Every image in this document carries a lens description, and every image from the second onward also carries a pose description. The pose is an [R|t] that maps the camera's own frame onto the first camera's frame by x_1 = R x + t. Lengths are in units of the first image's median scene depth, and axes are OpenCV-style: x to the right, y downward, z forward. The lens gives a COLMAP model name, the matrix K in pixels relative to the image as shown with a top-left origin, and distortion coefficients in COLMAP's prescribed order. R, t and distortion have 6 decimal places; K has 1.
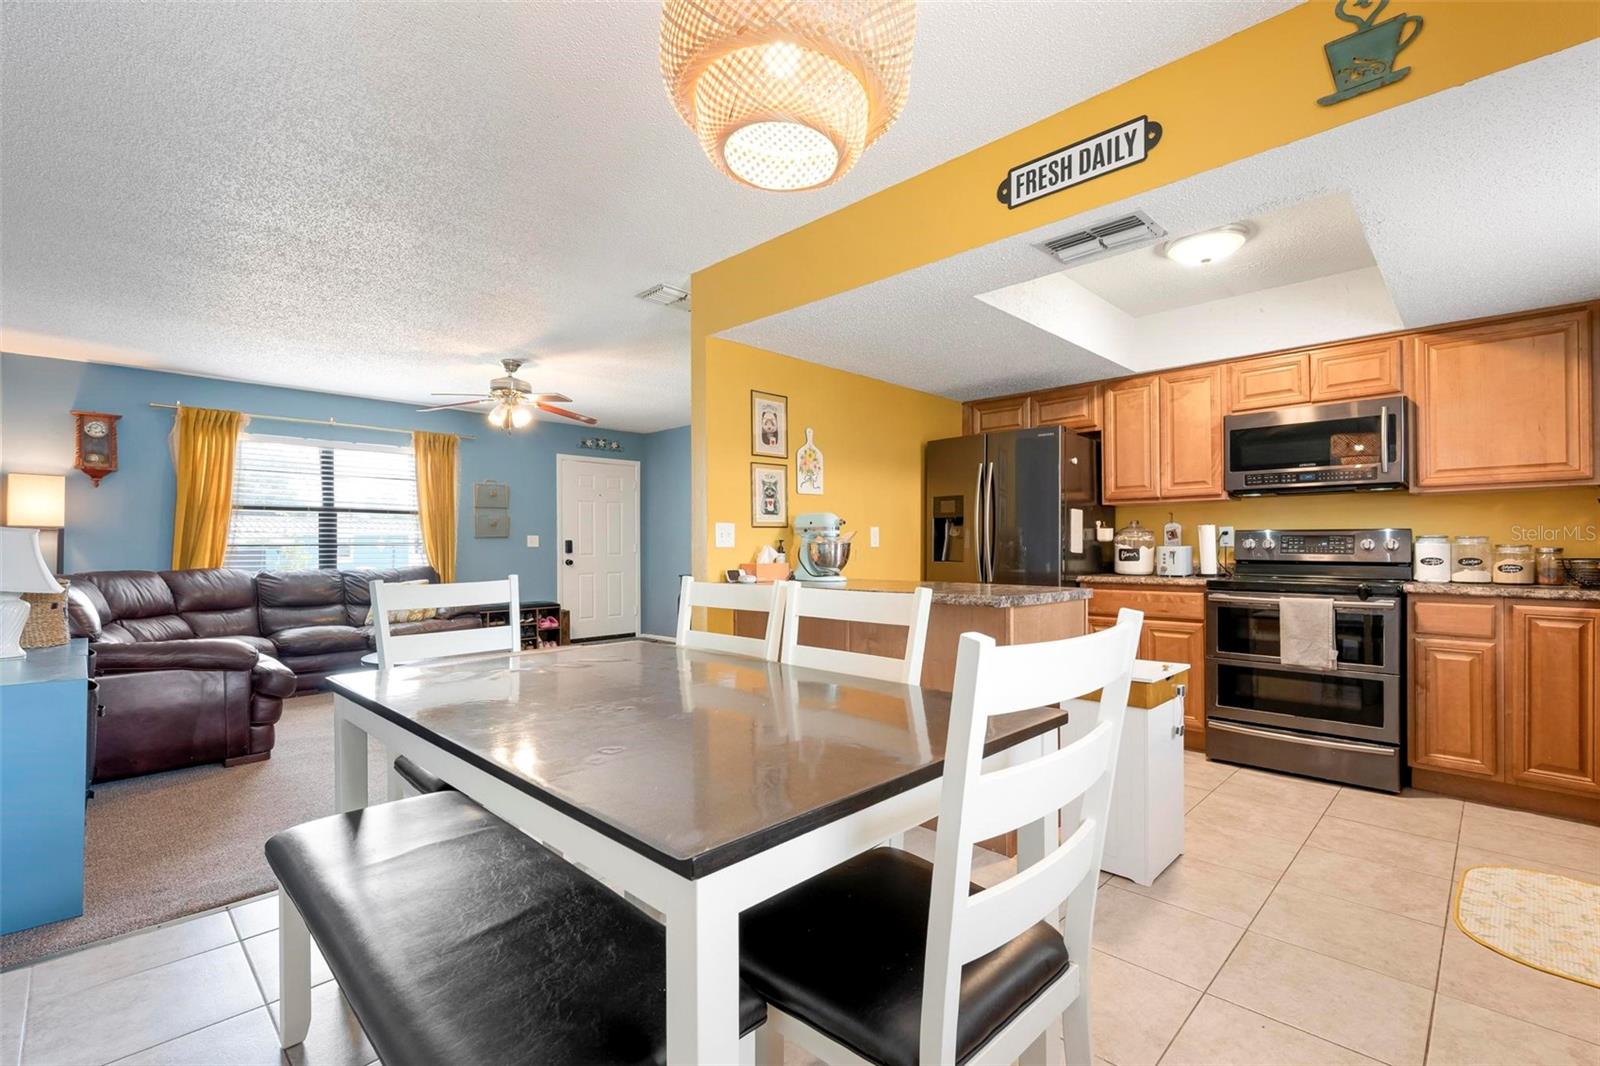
lens RADIAL K [[713.7, 0, 802.6], [0, 713.7, 541.8], [0, 0, 1]] dist [-0.001517, 0.000087]
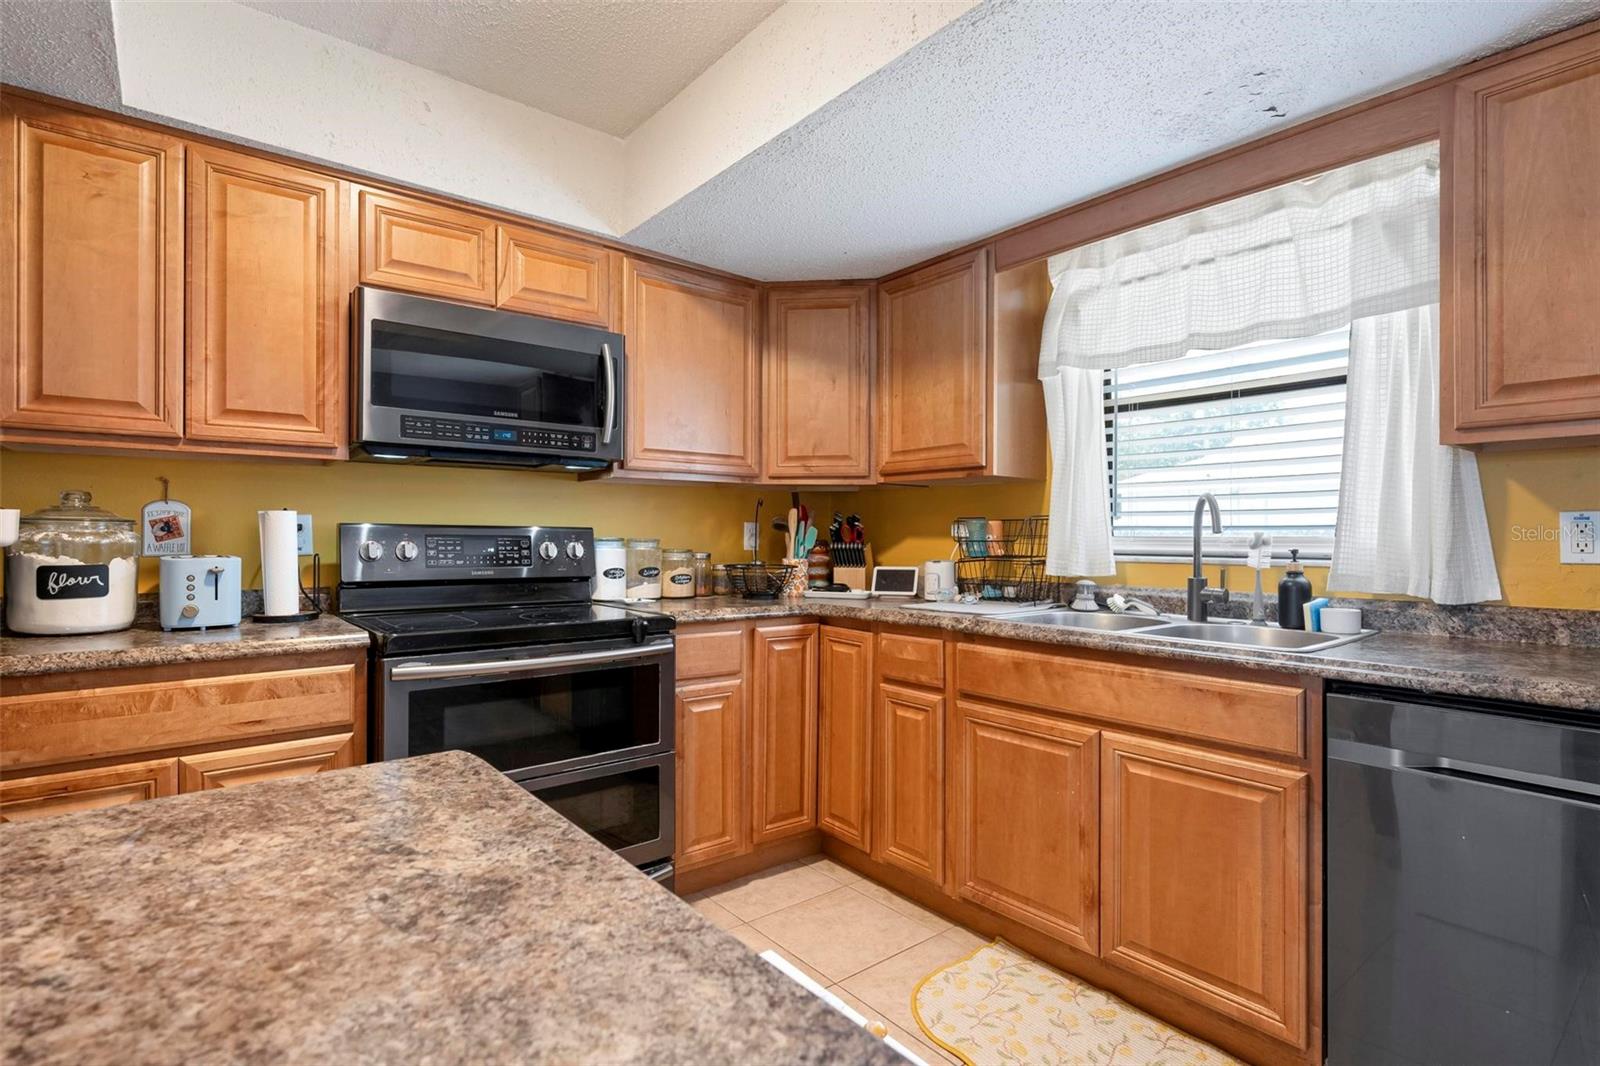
lens RADIAL K [[771.1, 0, 802.3], [0, 771.1, 533.8], [0, 0, 1]] dist [-0.002029, -0.000645]
pose [[0.107919, 0.006075, 0.994141, 0.113807], [-0.009242, 0.999944, -0.005107, -0.009991], [-0.994117, -0.008637, 0.107969, 0.682781]]
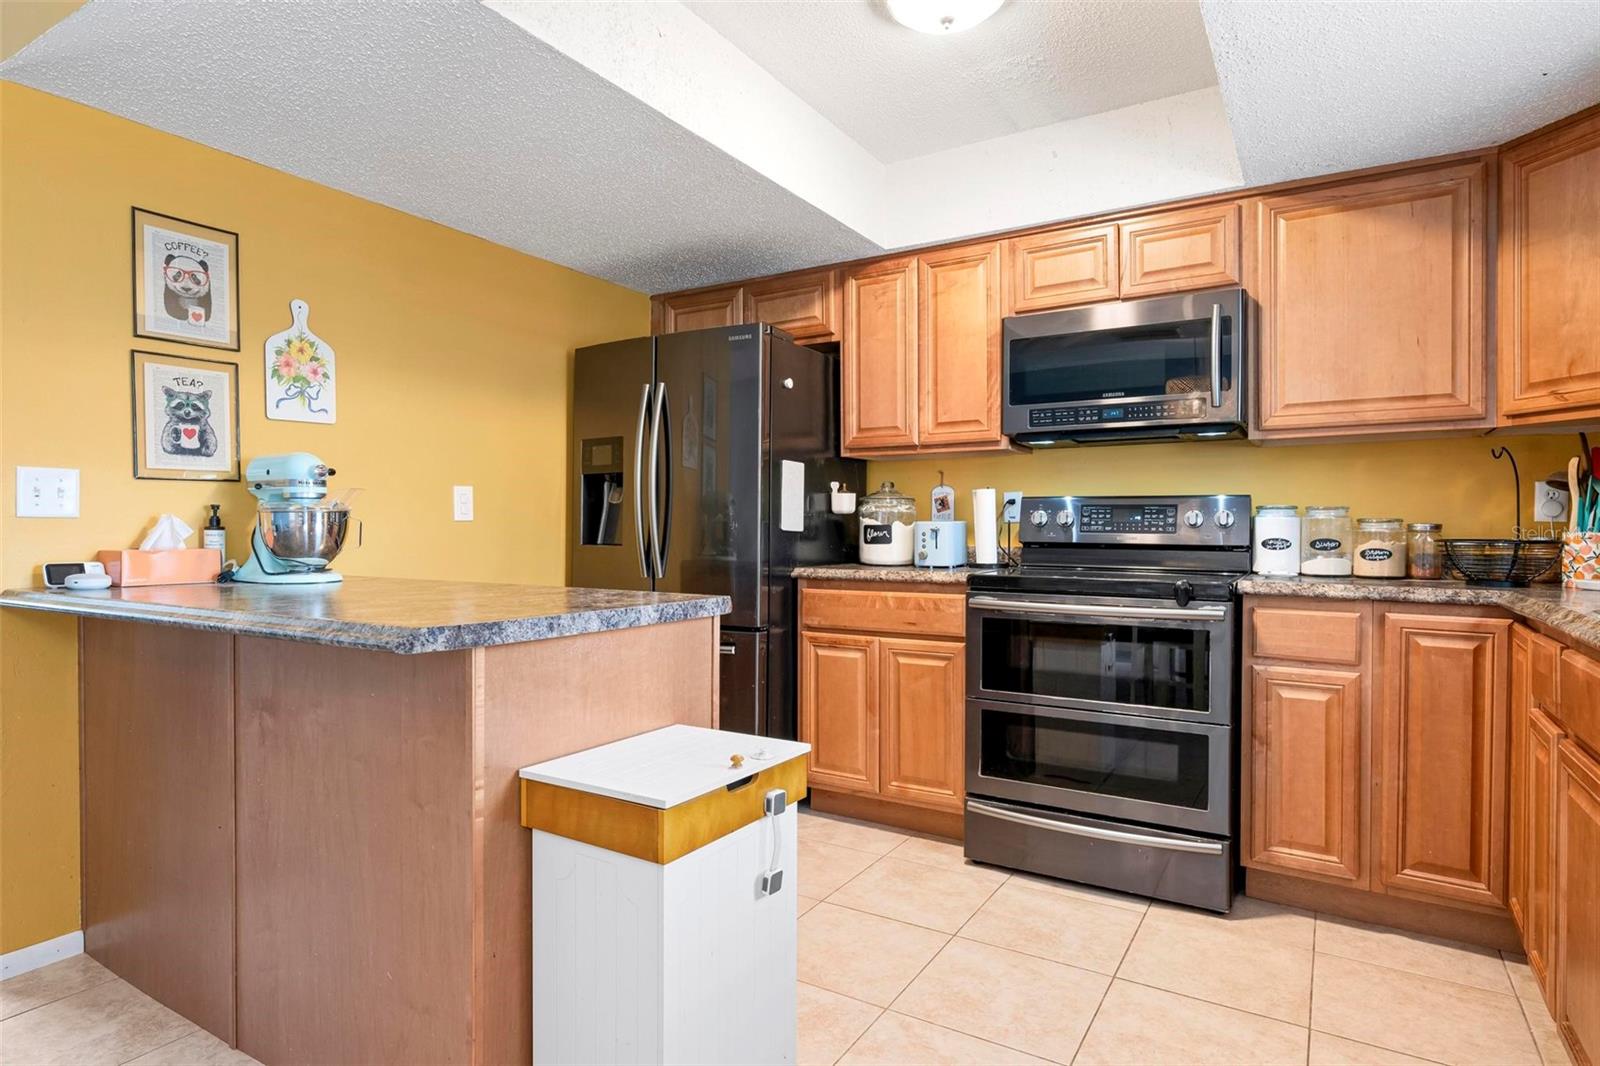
lens RADIAL K [[873.3, 0, 801.9], [0, 873.3, 530.6], [0, 0, 1]] dist [-0.005357, -0.000371]
pose [[0.974412, 0.002350, 0.224757, 0.252493], [-0.004897, 0.999930, 0.010776, 0.007873], [-0.224716, -0.011601, 0.974355, 0.288666]]
